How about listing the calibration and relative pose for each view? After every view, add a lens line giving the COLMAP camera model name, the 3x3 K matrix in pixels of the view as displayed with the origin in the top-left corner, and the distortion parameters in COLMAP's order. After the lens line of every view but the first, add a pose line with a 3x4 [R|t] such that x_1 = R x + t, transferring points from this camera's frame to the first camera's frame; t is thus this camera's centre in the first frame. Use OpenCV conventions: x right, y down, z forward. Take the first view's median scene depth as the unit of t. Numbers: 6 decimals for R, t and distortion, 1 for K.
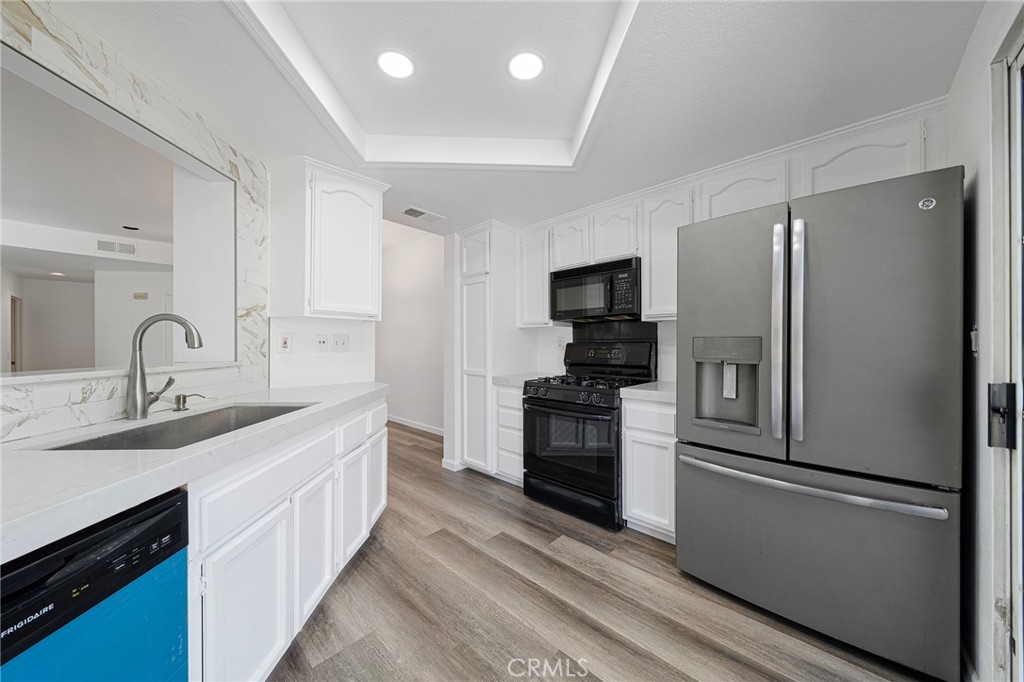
lens RADIAL K [[354.6, 0, 507.7], [0, 354.6, 343.8], [0, 0, 1]] dist [-0.000895, -0.000267]
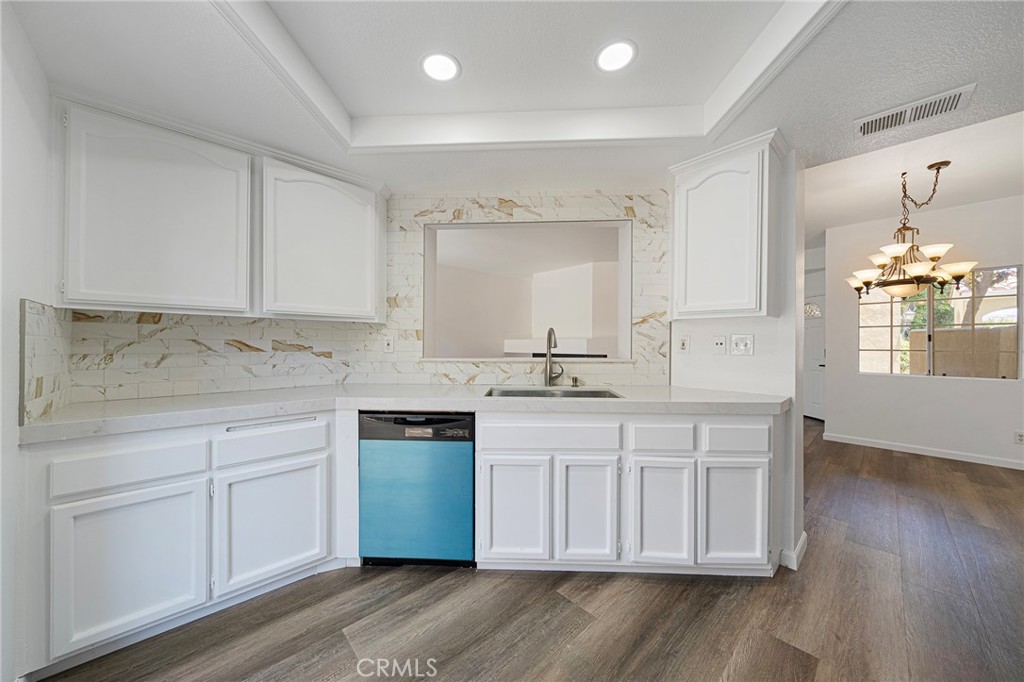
lens RADIAL K [[354.6, 0, 507.7], [0, 354.6, 343.8], [0, 0, 1]] dist [-0.000895, -0.000267]
pose [[-0.080752, -0.007155, -0.996709, 0.537987], [-0.004784, 0.999965, -0.006791, 0.005384], [0.996723, 0.004220, -0.080784, 0.635808]]
